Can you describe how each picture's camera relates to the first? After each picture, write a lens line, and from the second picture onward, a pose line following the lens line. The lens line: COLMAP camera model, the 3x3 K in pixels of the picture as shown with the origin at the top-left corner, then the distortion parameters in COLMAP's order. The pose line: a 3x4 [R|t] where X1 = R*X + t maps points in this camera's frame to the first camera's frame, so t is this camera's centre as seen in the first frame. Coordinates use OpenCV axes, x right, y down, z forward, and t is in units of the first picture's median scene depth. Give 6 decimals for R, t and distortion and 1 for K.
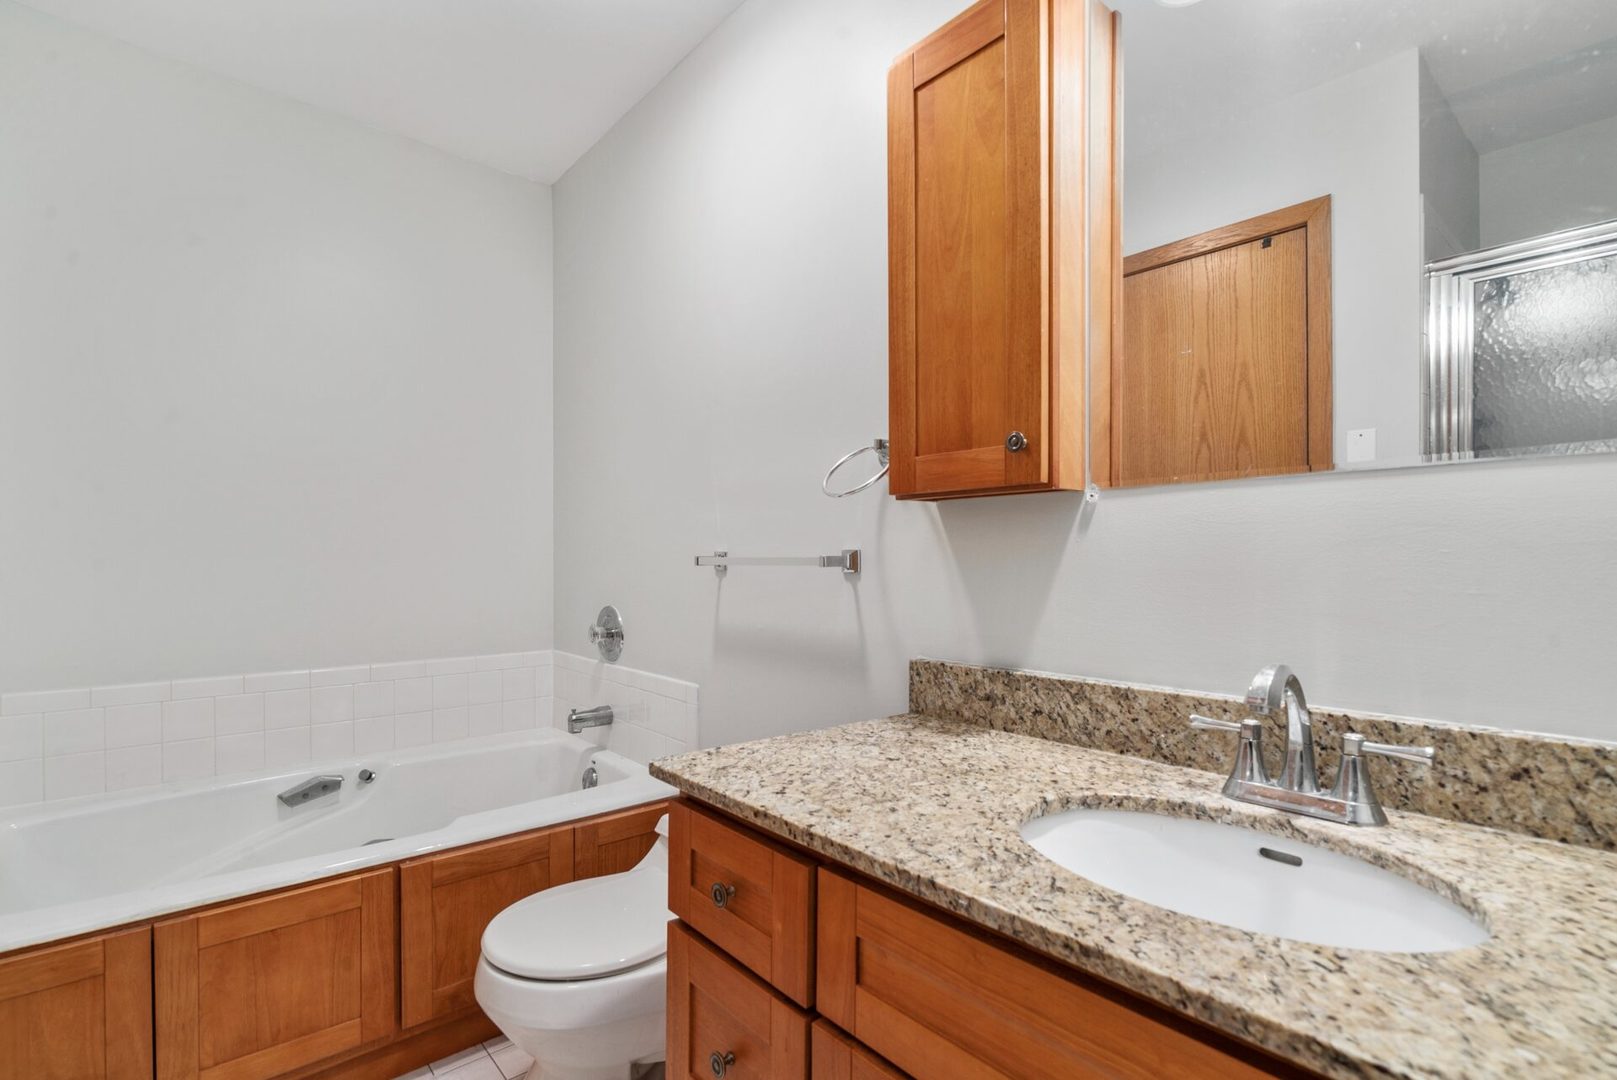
lens RADIAL K [[743.4, 0, 779.7], [0, 743.4, 562.2], [0, 0, 1]] dist [-0.004517, 0.001705]
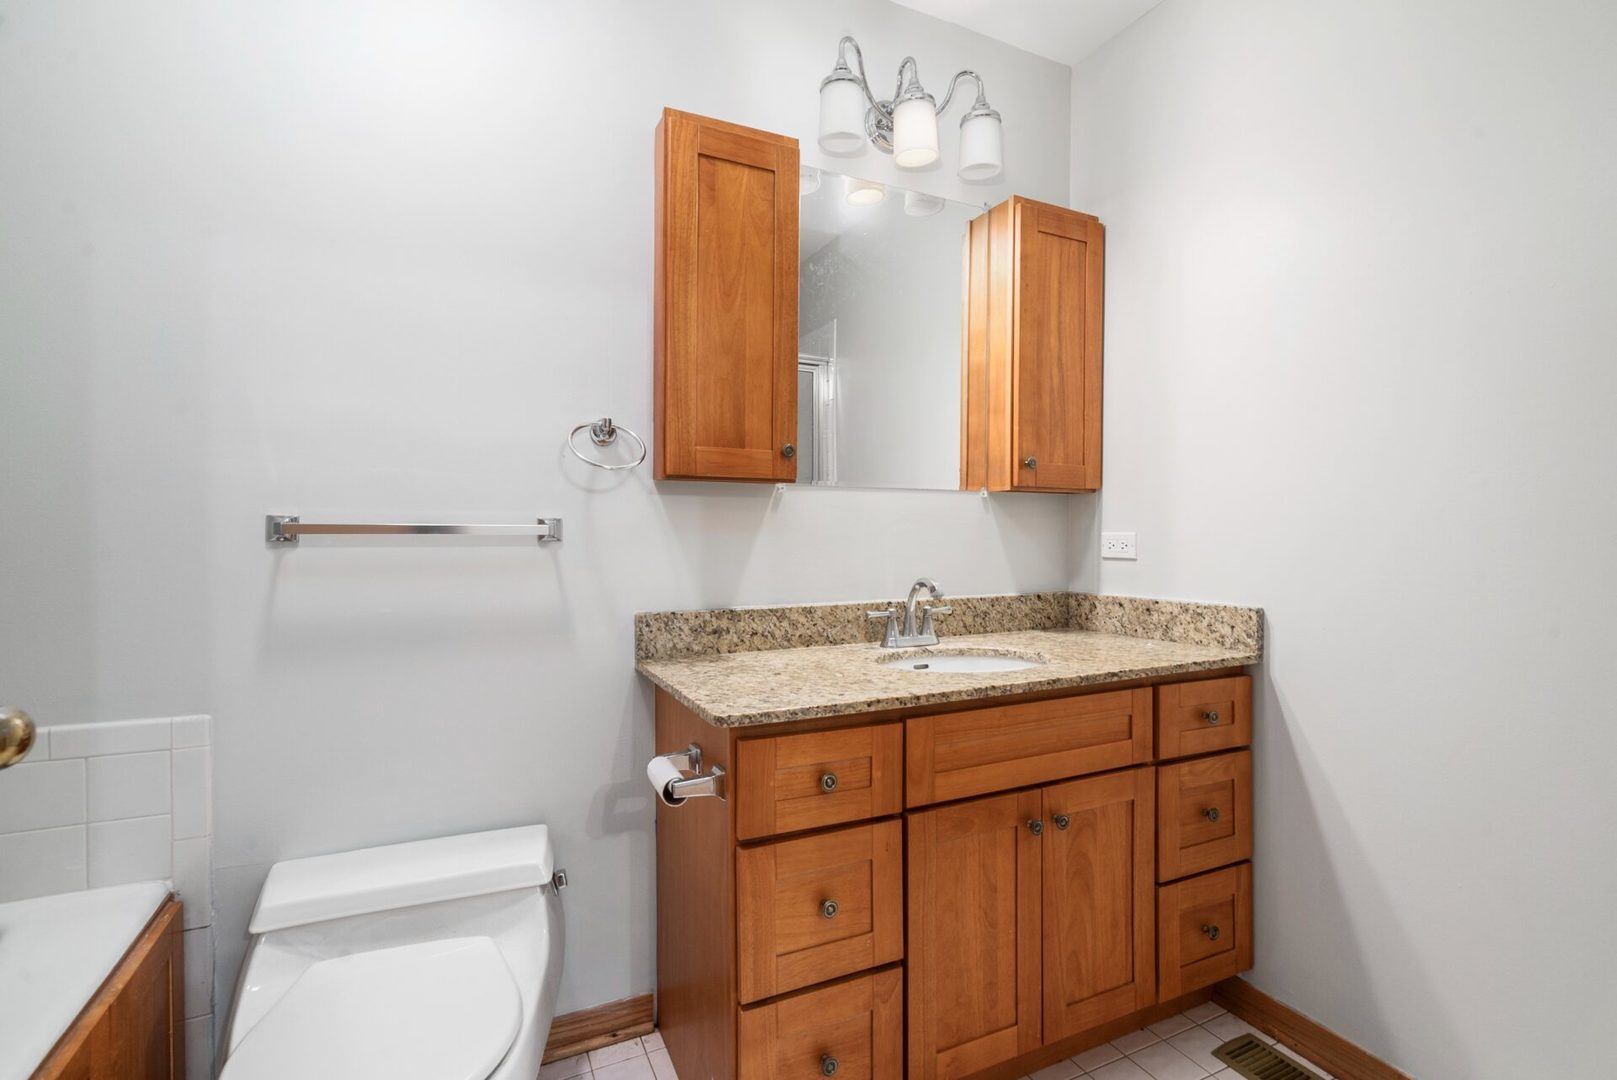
lens RADIAL K [[743.4, 0, 815.8], [0, 743.4, 536.7], [0, 0, 1]] dist [-0.004517, 0.001705]
pose [[0.253316, -0.010319, 0.967329, -1.068066], [-0.001519, 0.999938, 0.011065, -0.004559], [-0.967382, -0.004272, 0.253285, 0.534495]]
